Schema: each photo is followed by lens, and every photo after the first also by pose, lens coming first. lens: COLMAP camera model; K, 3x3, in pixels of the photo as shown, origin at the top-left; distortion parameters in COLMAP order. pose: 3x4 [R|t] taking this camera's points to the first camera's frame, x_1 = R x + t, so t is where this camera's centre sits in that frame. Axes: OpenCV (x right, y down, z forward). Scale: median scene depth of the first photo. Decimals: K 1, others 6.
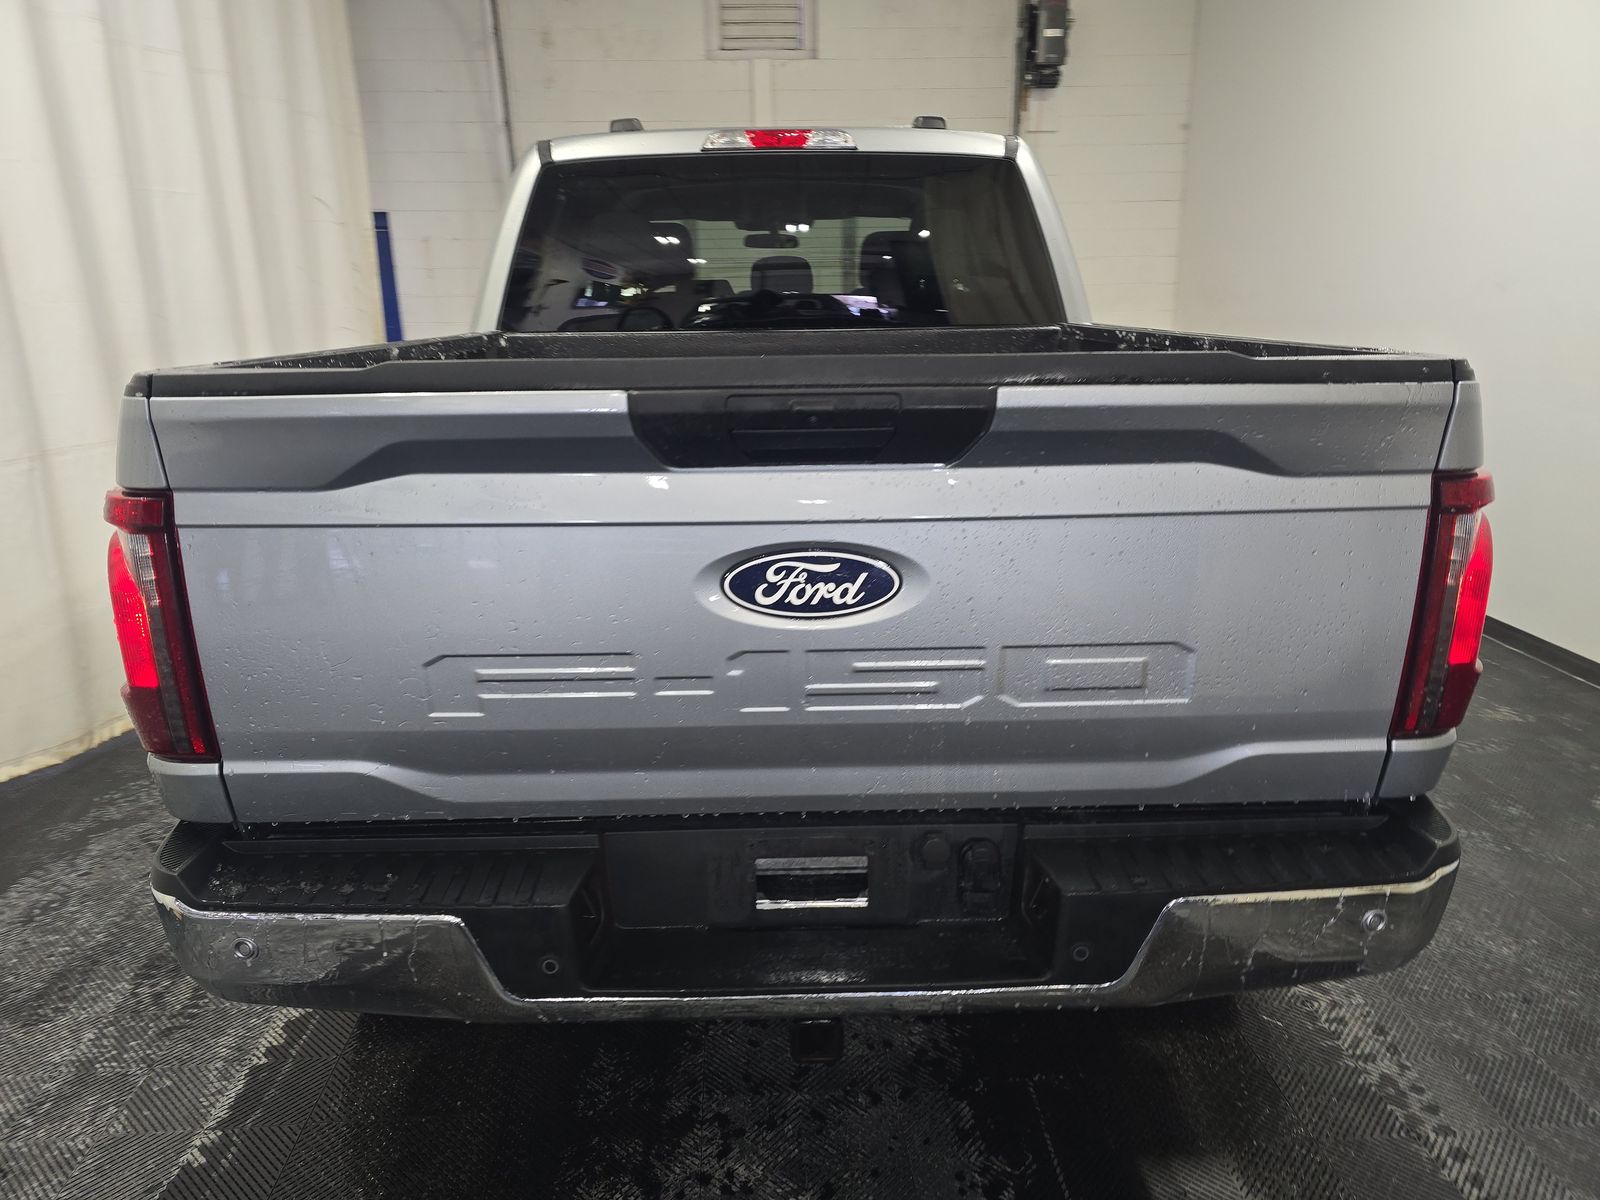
lens RADIAL K [[1085.5, 0, 799.8], [0, 1085.5, 607.7], [0, 0, 1]] dist [0.069554, -0.060547]
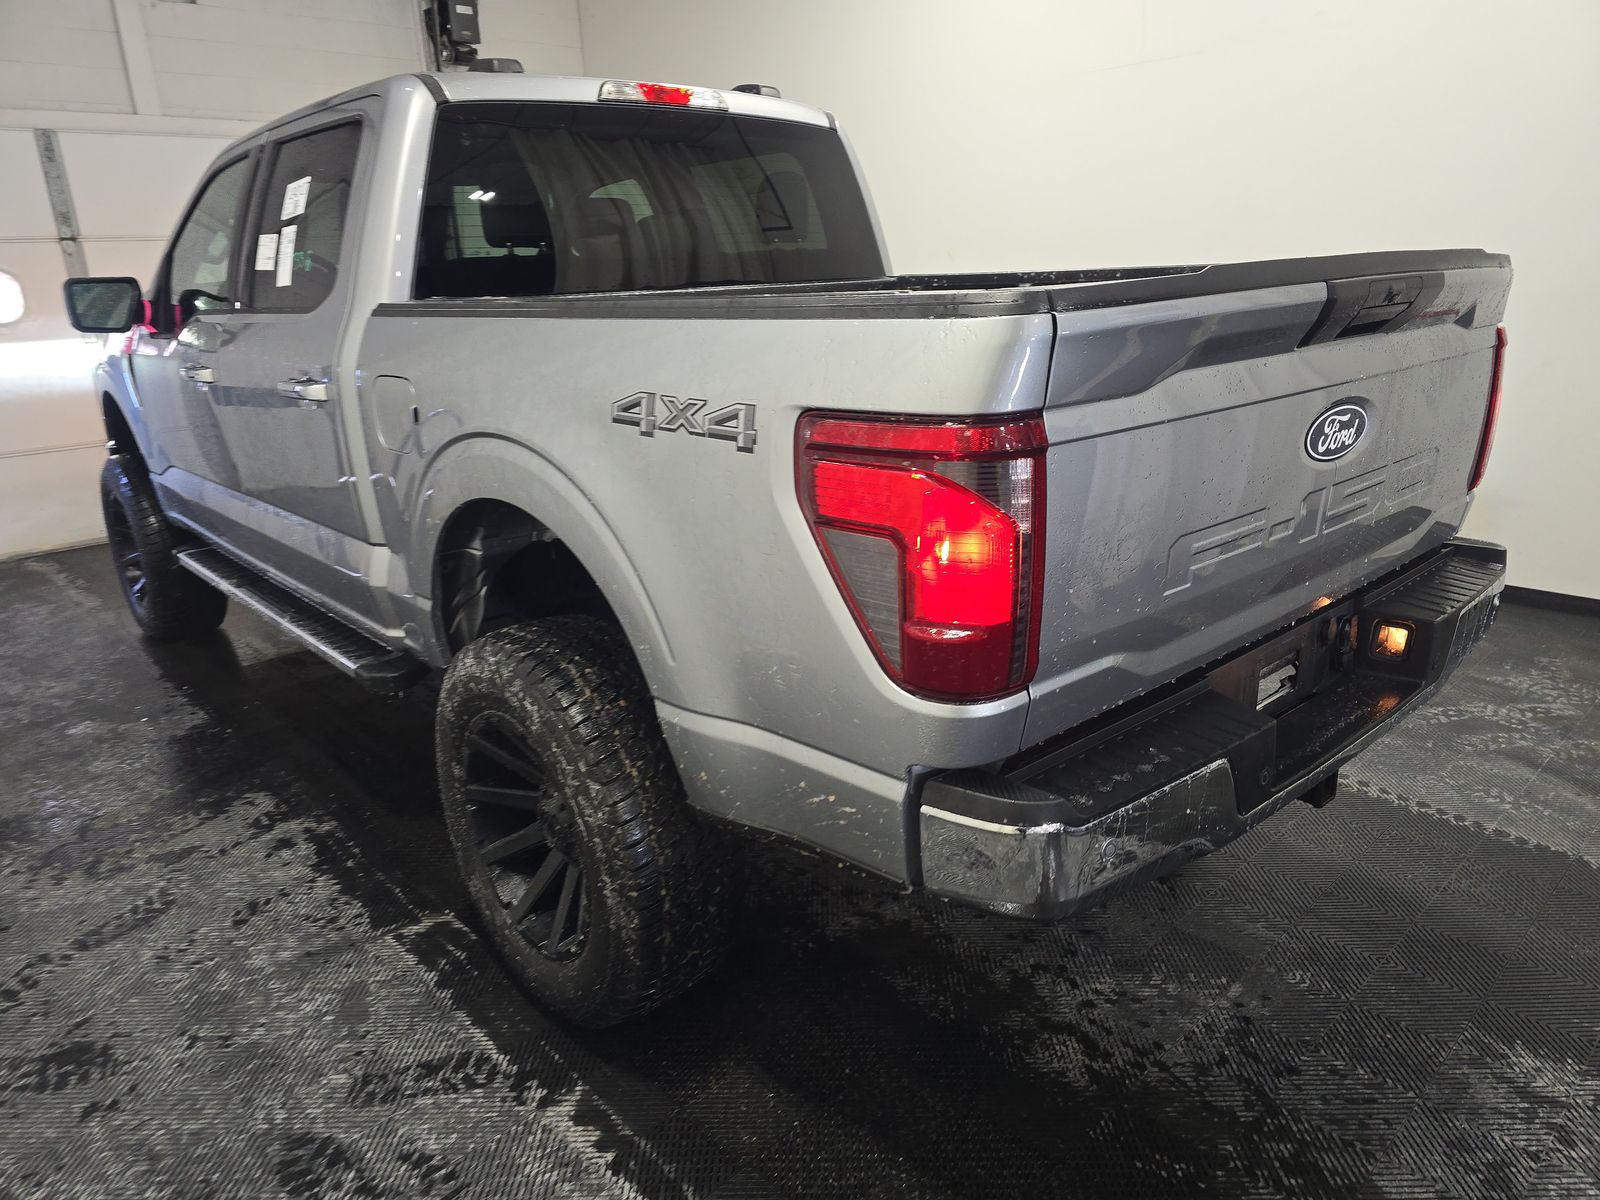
lens RADIAL K [[1085.5, 0, 799.8], [0, 1085.5, 607.7], [0, 0, 1]] dist [0.069554, -0.060547]
pose [[0.756447, -0.210538, 0.619242, -1.272089], [0.208576, 0.974994, 0.076701, -0.049177], [-0.619906, 0.071139, 0.781445, 0.354458]]
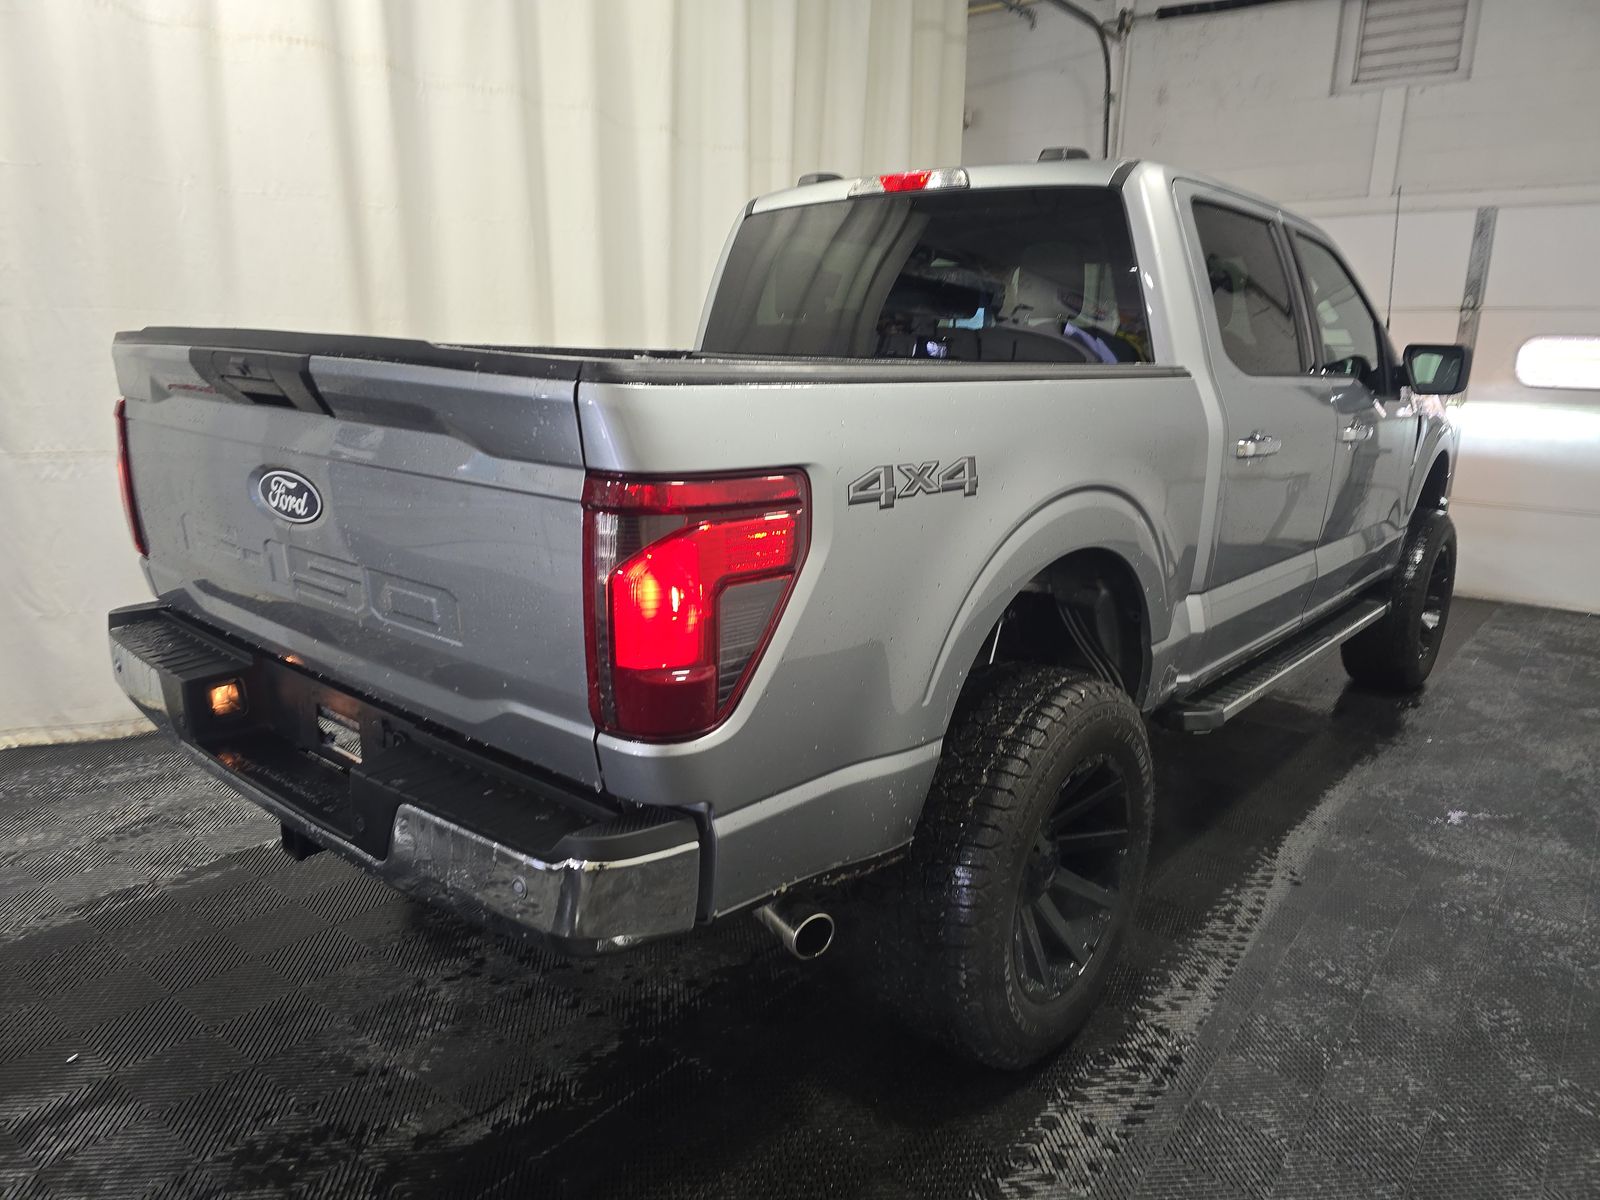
lens RADIAL K [[1085.5, 0, 799.8], [0, 1085.5, 607.7], [0, 0, 1]] dist [0.069554, -0.060547]
pose [[0.734529, 0.190161, -0.651387, 1.351298], [-0.223149, 0.974233, 0.032779, -0.070357], [0.640836, 0.121280, 0.758037, 0.346283]]
